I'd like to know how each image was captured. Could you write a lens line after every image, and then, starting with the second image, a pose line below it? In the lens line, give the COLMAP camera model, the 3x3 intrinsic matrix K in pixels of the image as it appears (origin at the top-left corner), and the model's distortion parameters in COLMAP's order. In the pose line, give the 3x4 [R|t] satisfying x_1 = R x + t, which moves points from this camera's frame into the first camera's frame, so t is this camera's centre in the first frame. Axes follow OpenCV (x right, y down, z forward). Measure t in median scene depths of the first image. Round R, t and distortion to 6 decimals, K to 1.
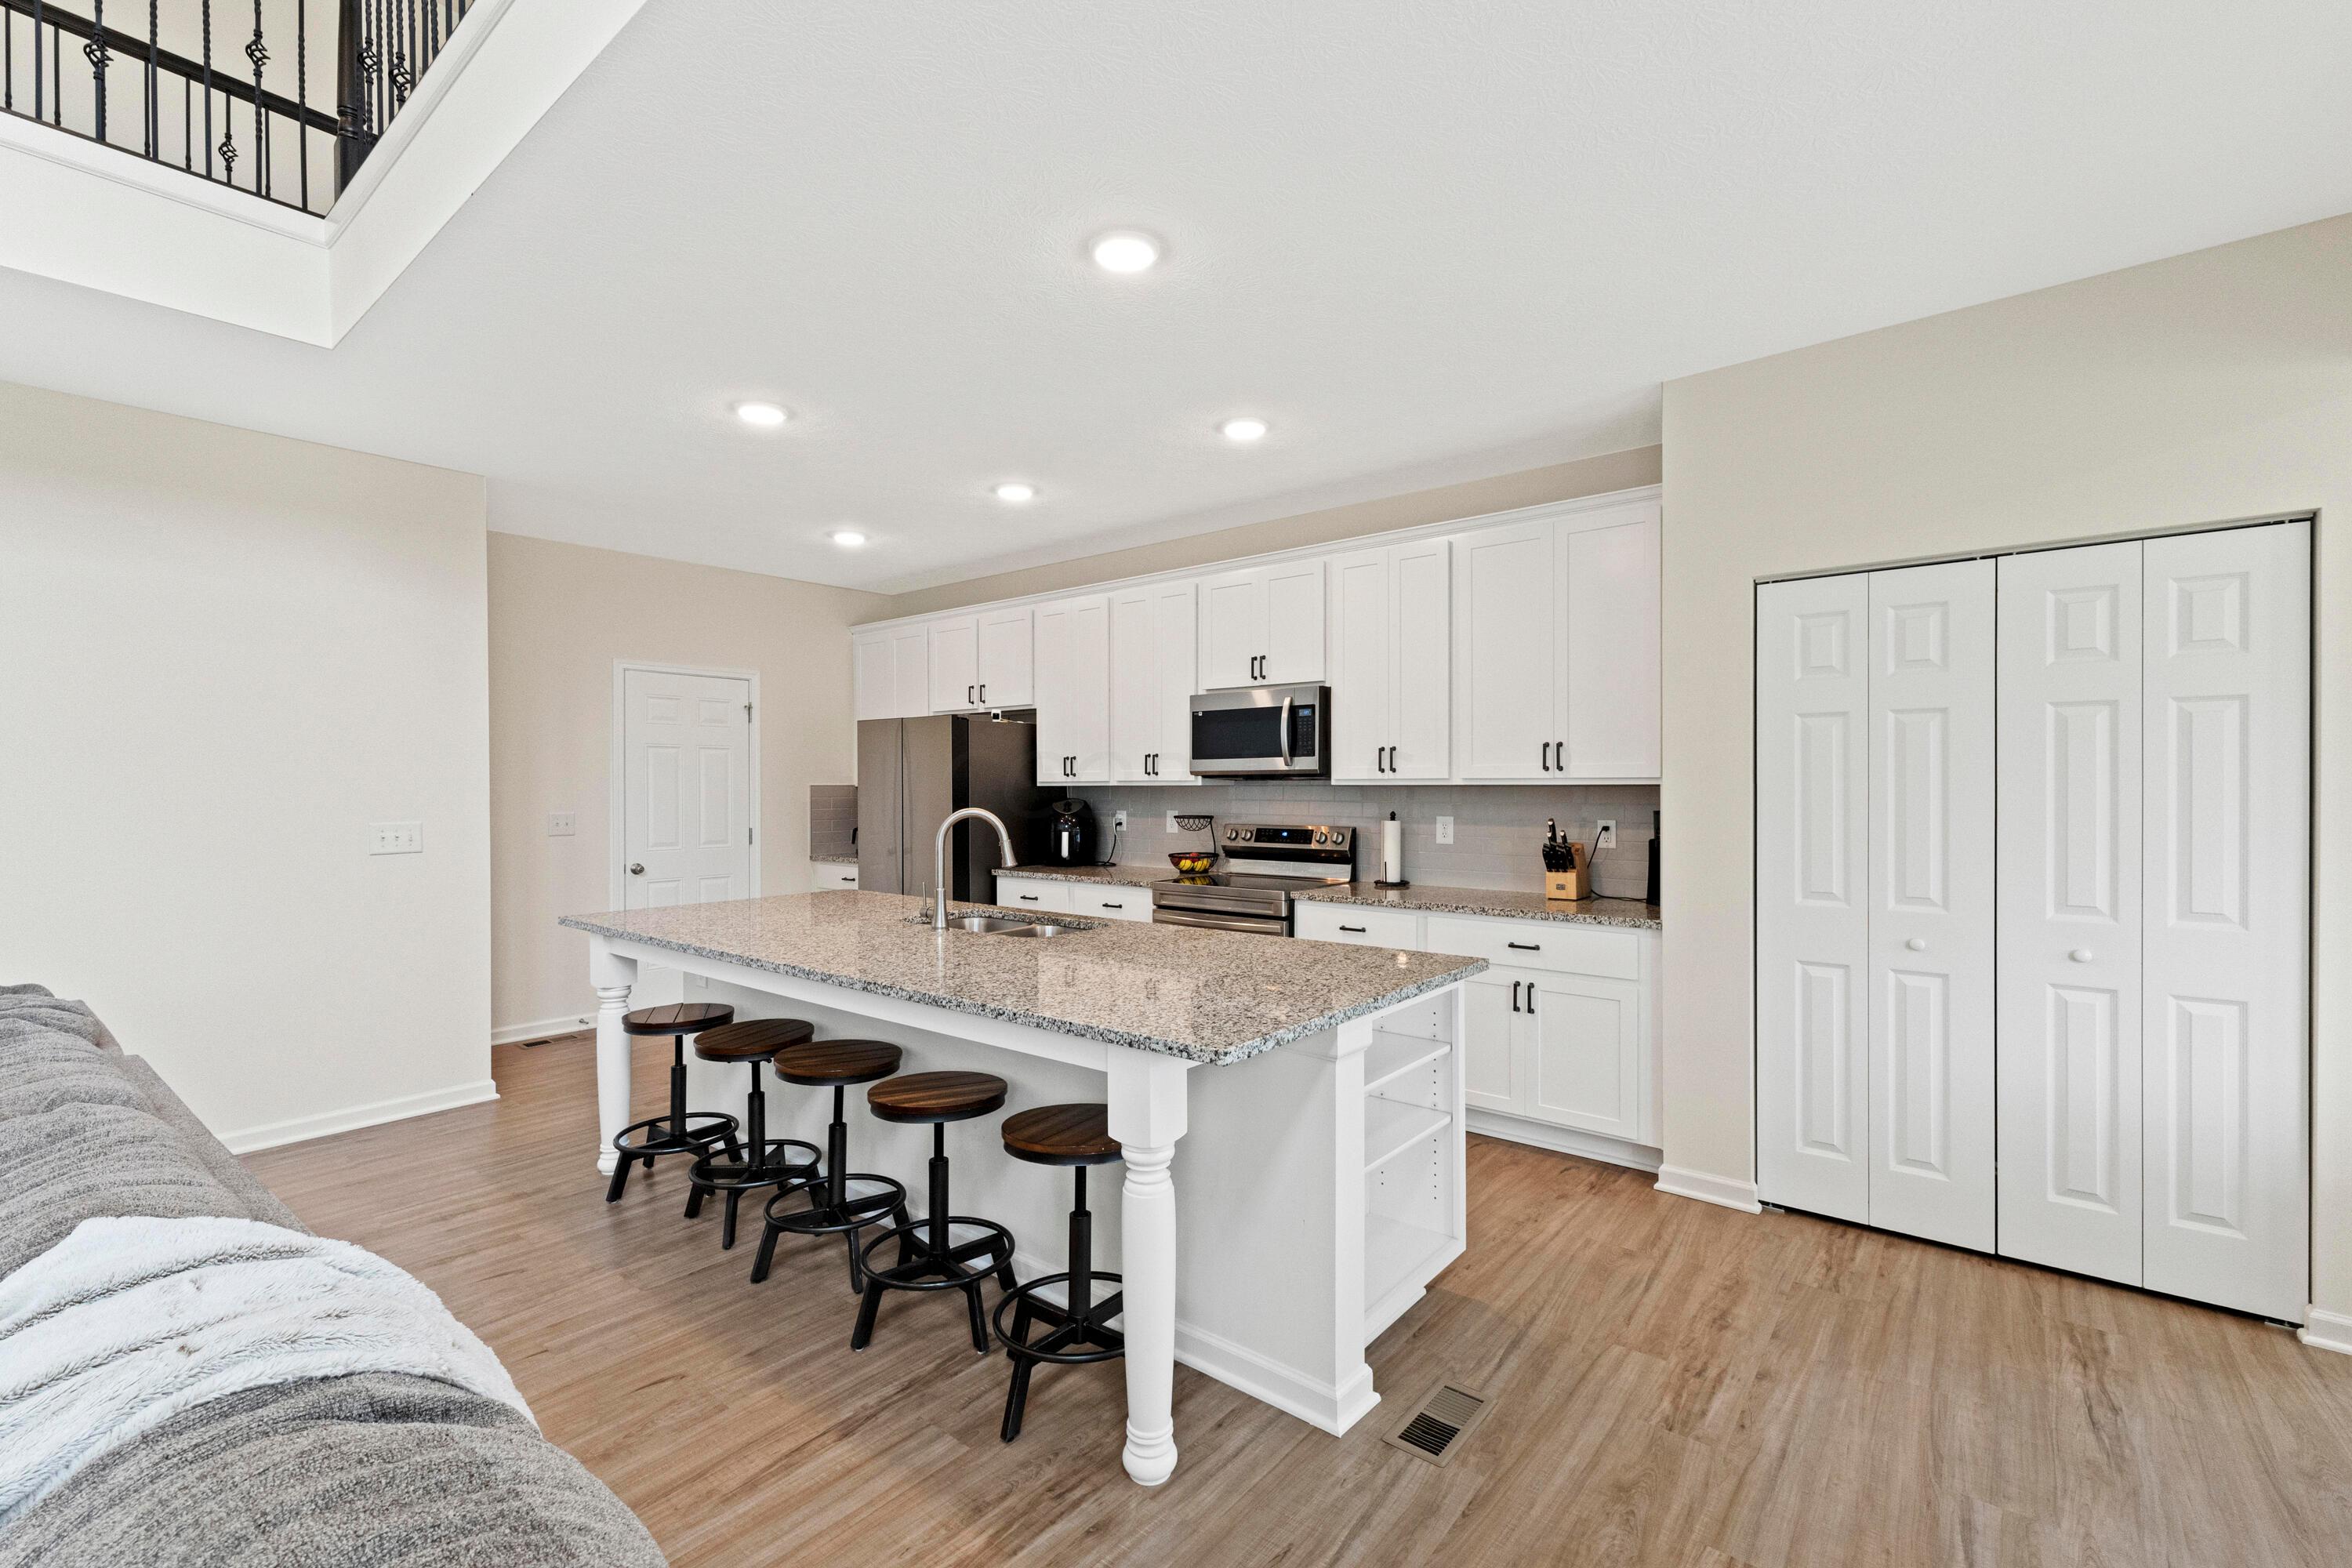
lens RADIAL K [[1032.2, 0, 1170.3], [0, 1032.2, 793.8], [0, 0, 1]] dist [0.004915, -0.001348]
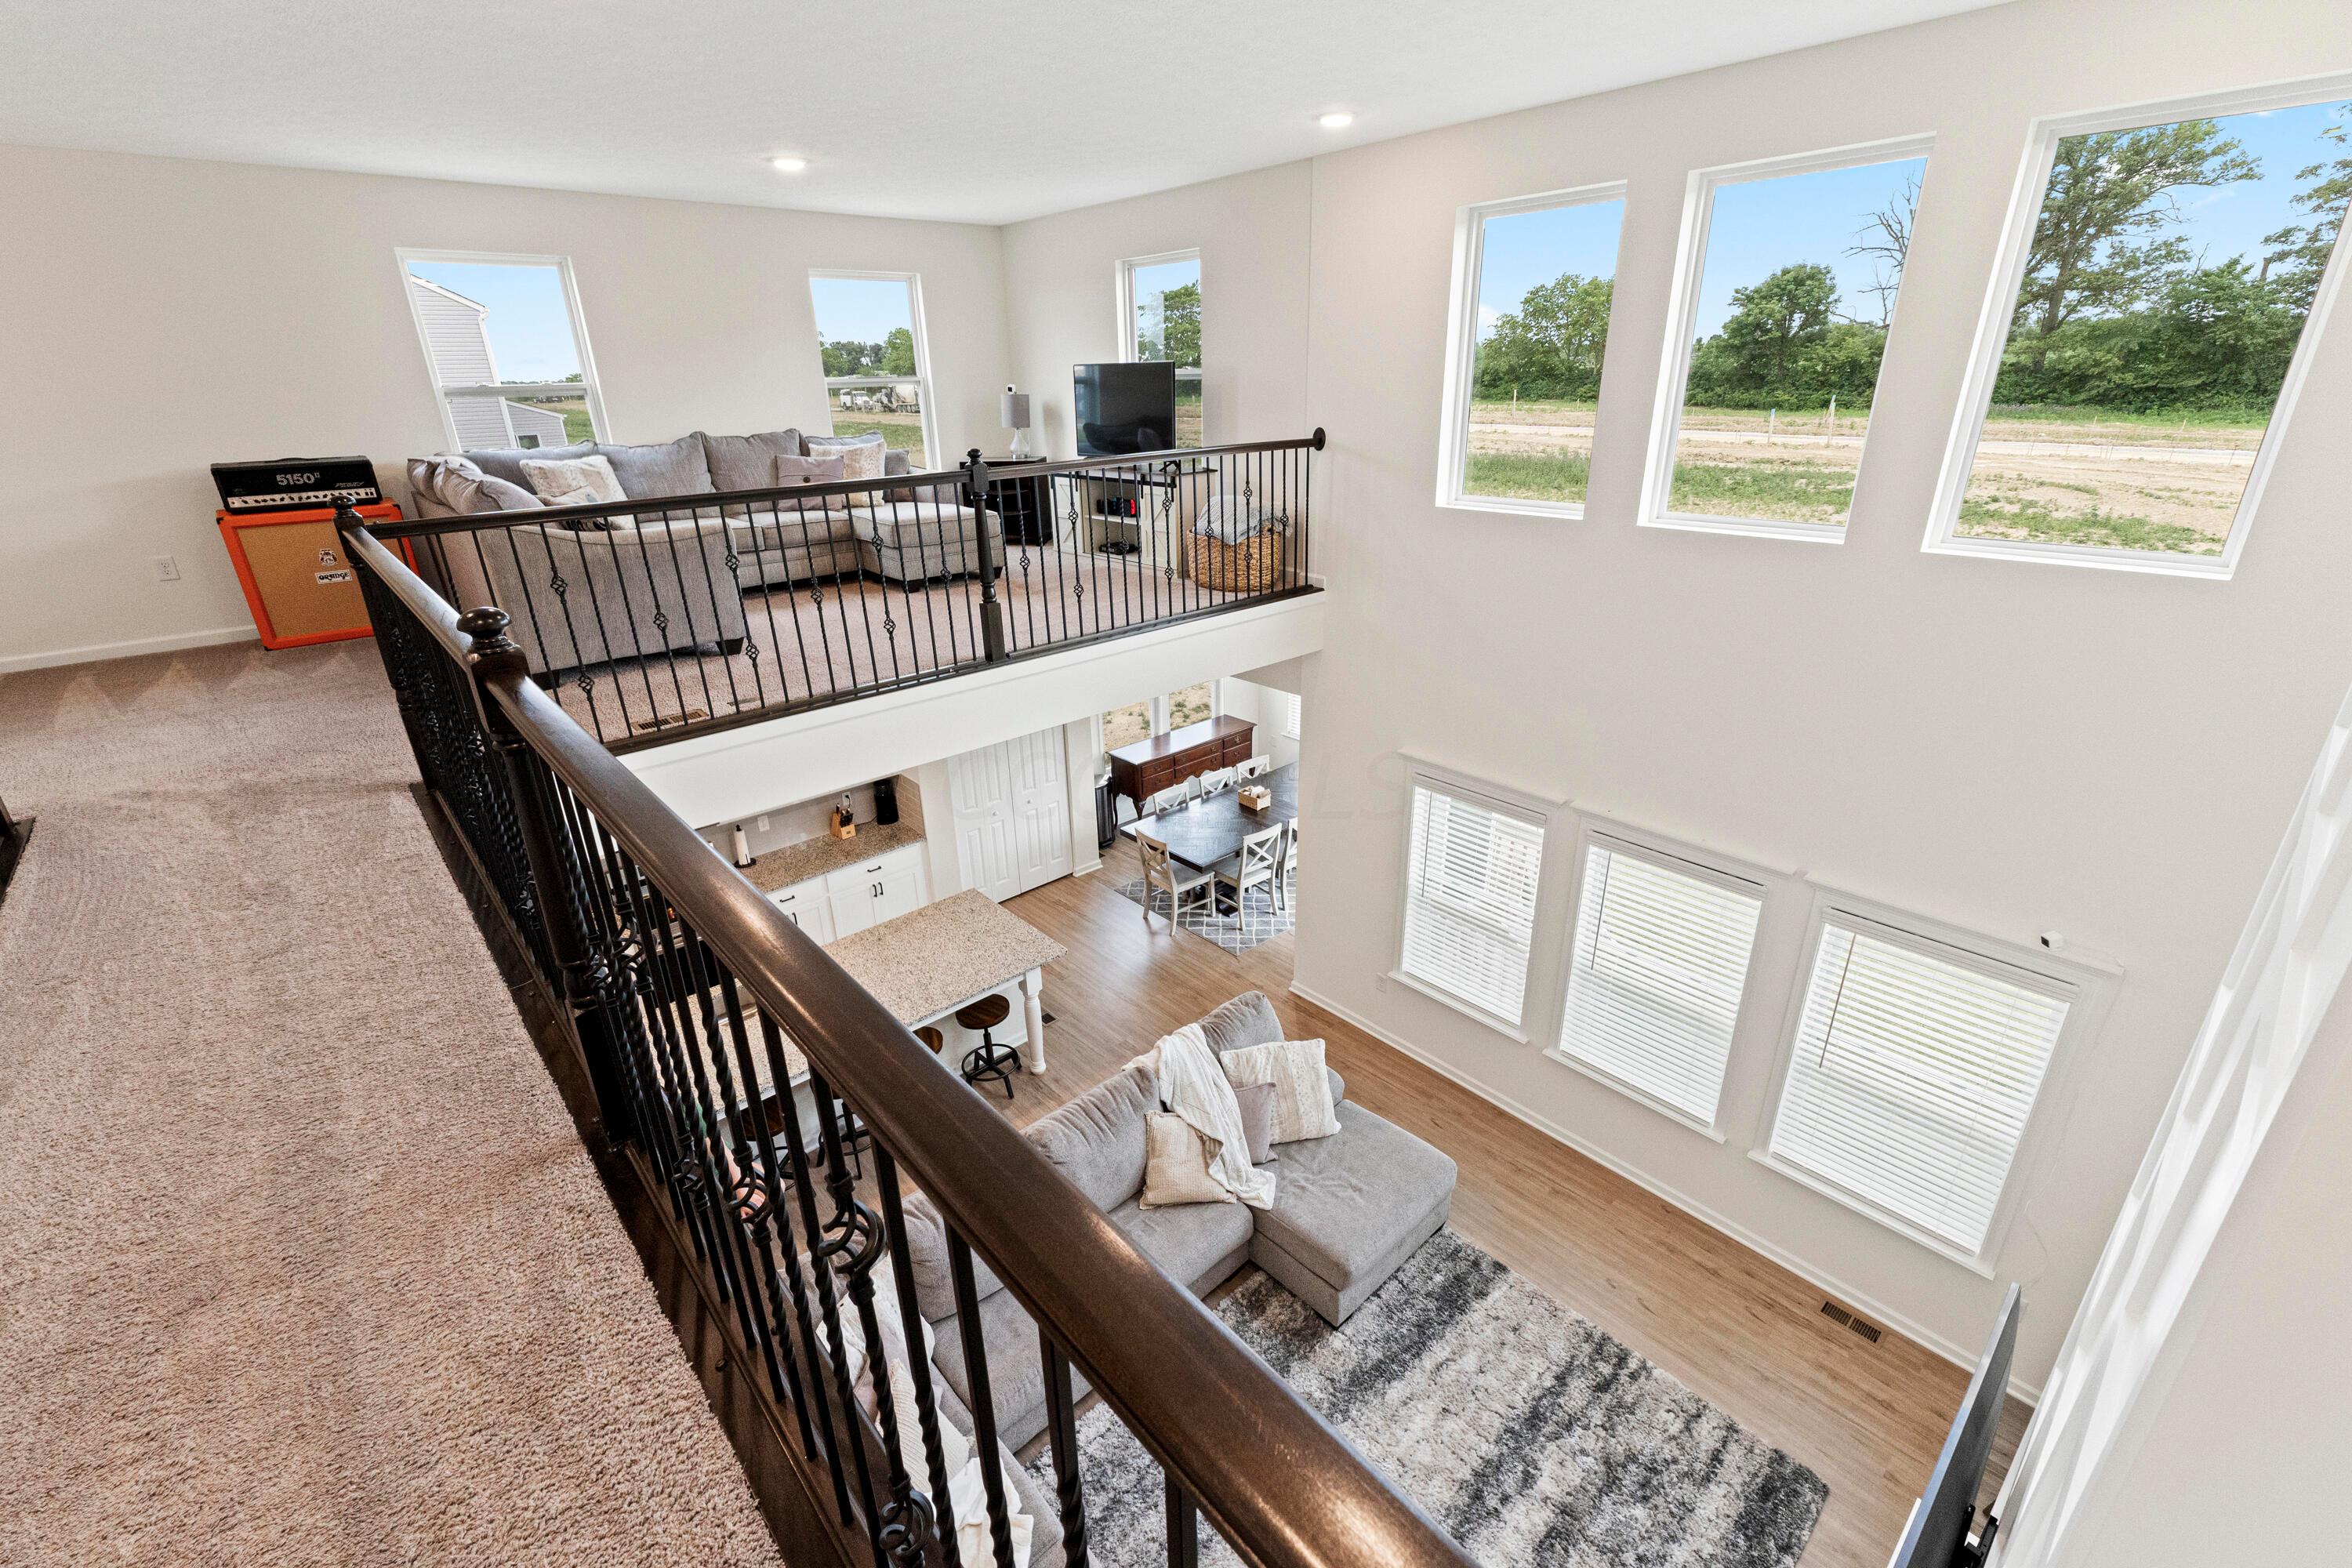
lens RADIAL K [[1003.0, 0, 1190.6], [0, 1003.0, 746.1], [0, 0, 1]] dist [0.010747, -0.001983]
pose [[0.122856, -0.362269, 0.923941, -1.167983], [0.032849, 0.931968, 0.361048, -0.678145], [-0.991881, -0.014006, 0.126398, 0.059148]]
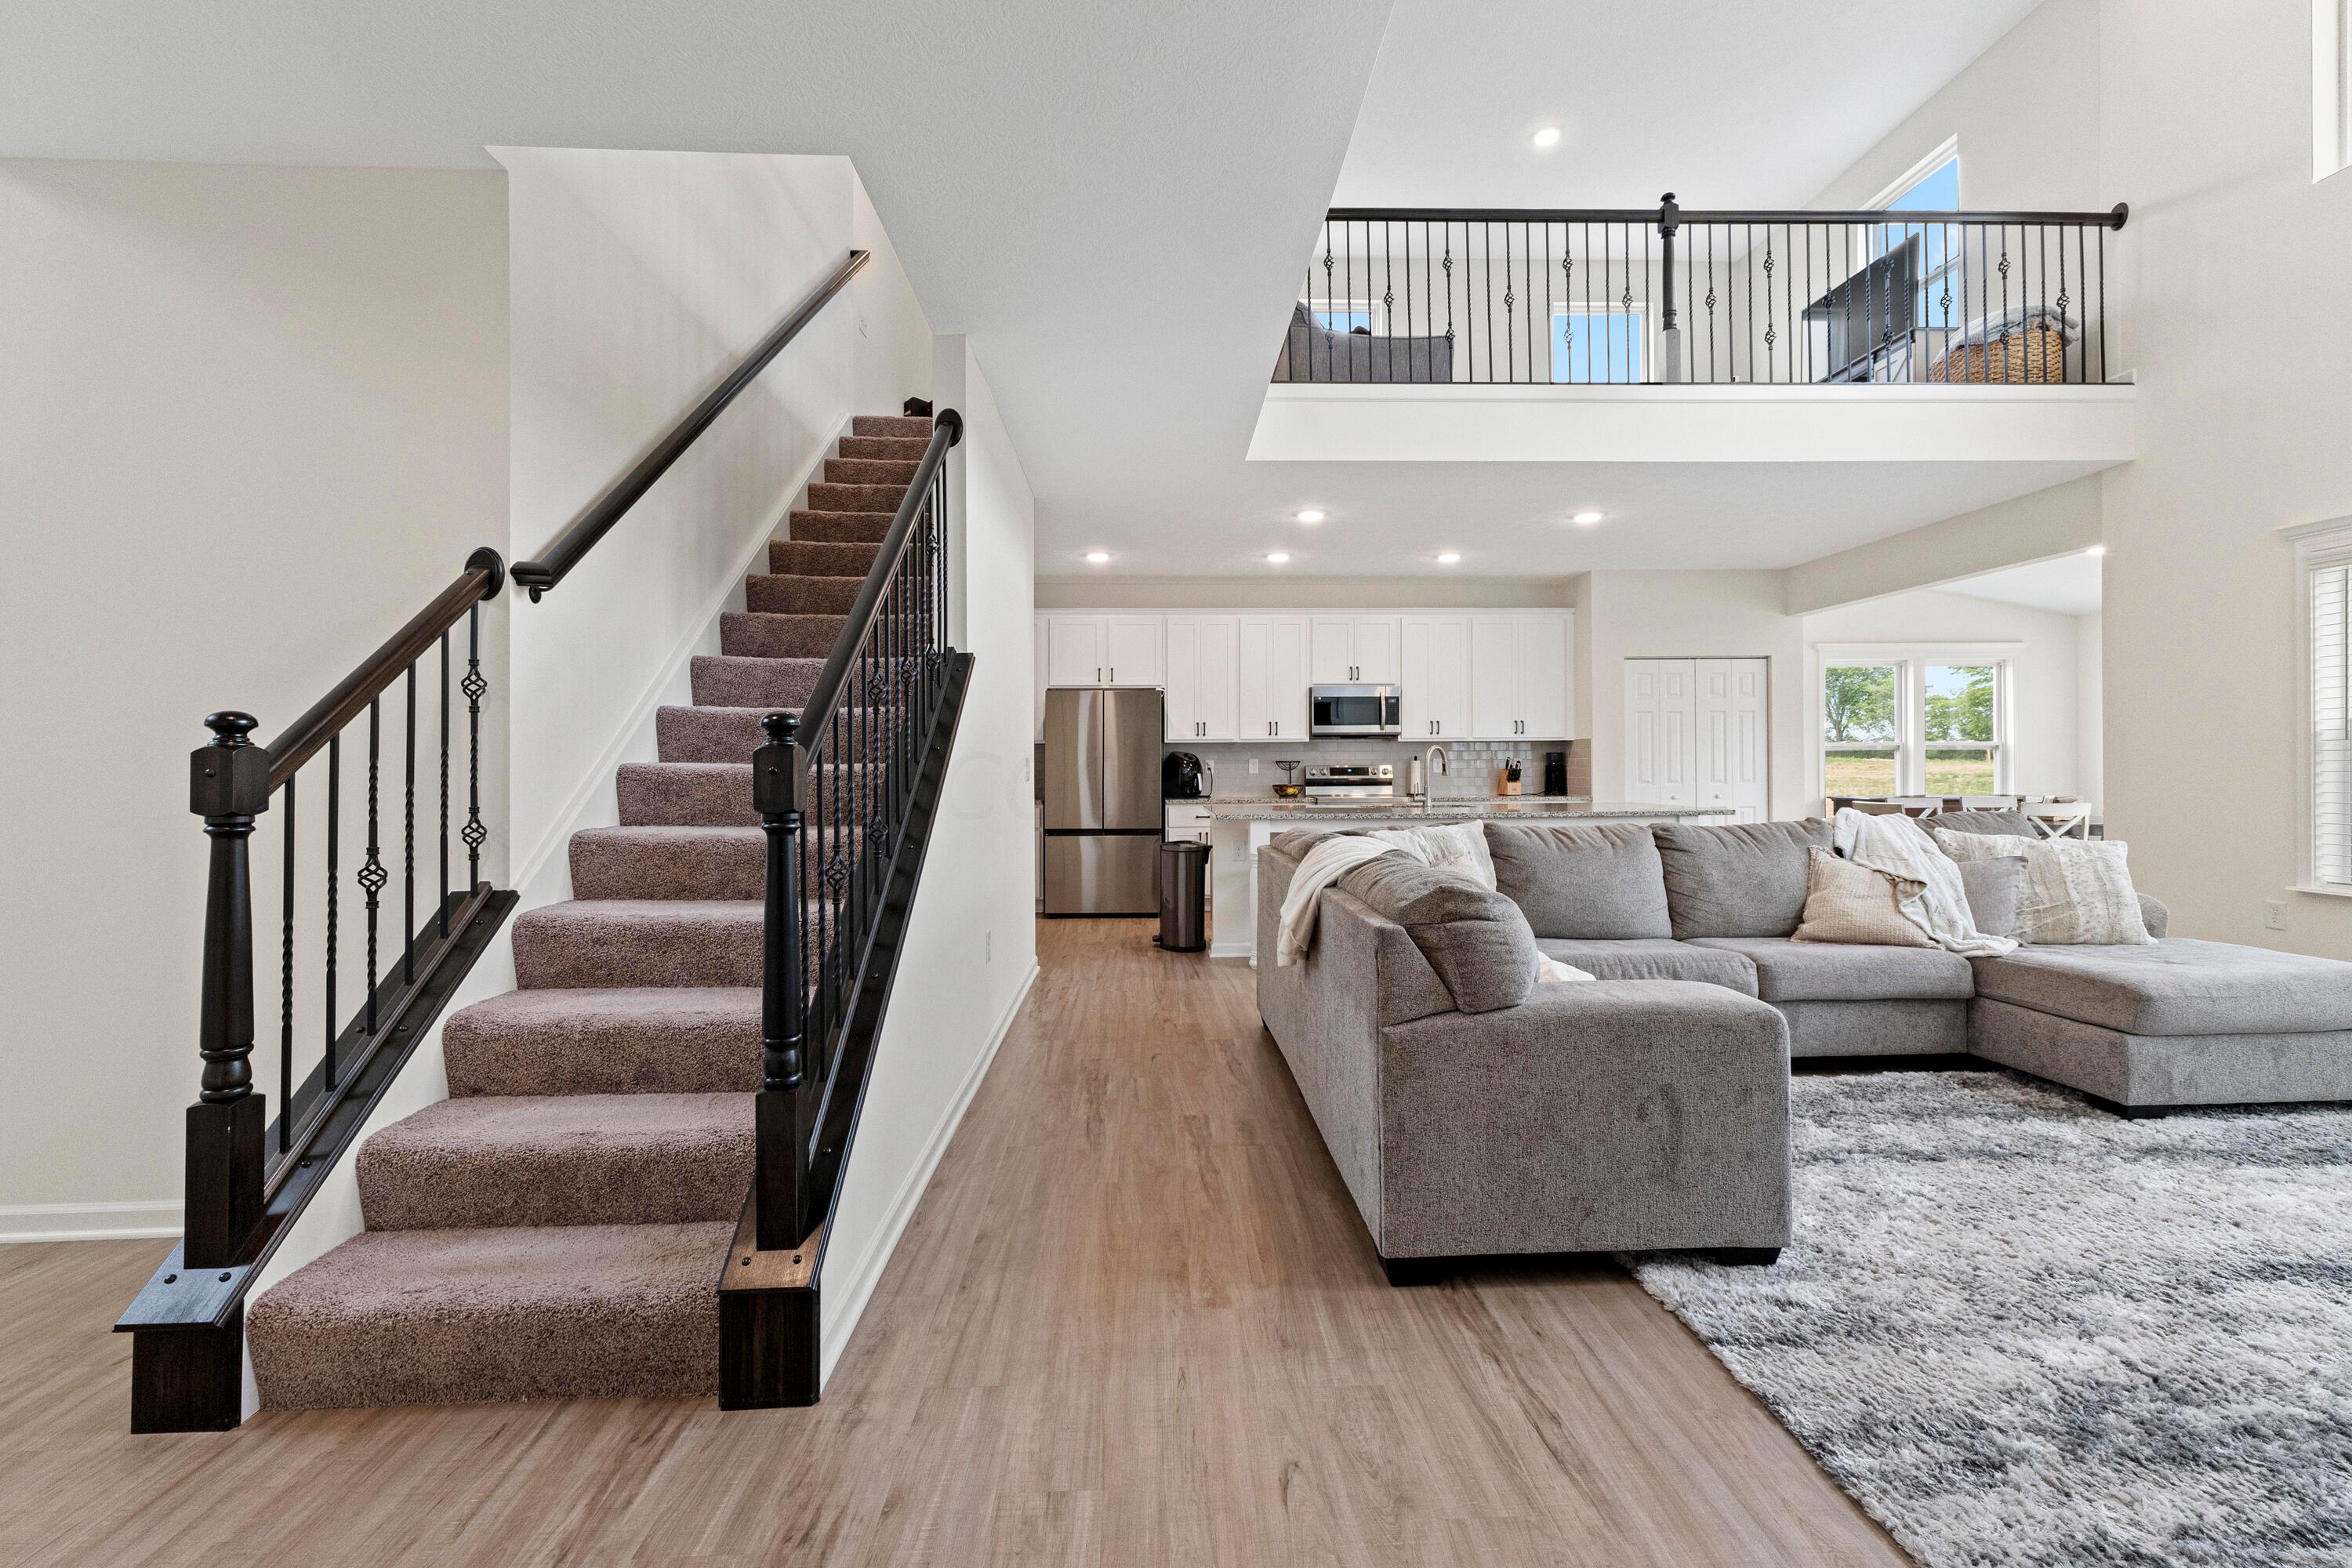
lens RADIAL K [[1003.0, 0, 1198.4], [0, 1003.0, 765.7], [0, 0, 1]] dist [0.010747, -0.001983]
pose [[0.723501, 0.001012, 0.690322, -1.322200], [0.011202, 0.999850, -0.013207, 0.054393], [-0.690232, 0.017288, 0.723381, -0.036144]]
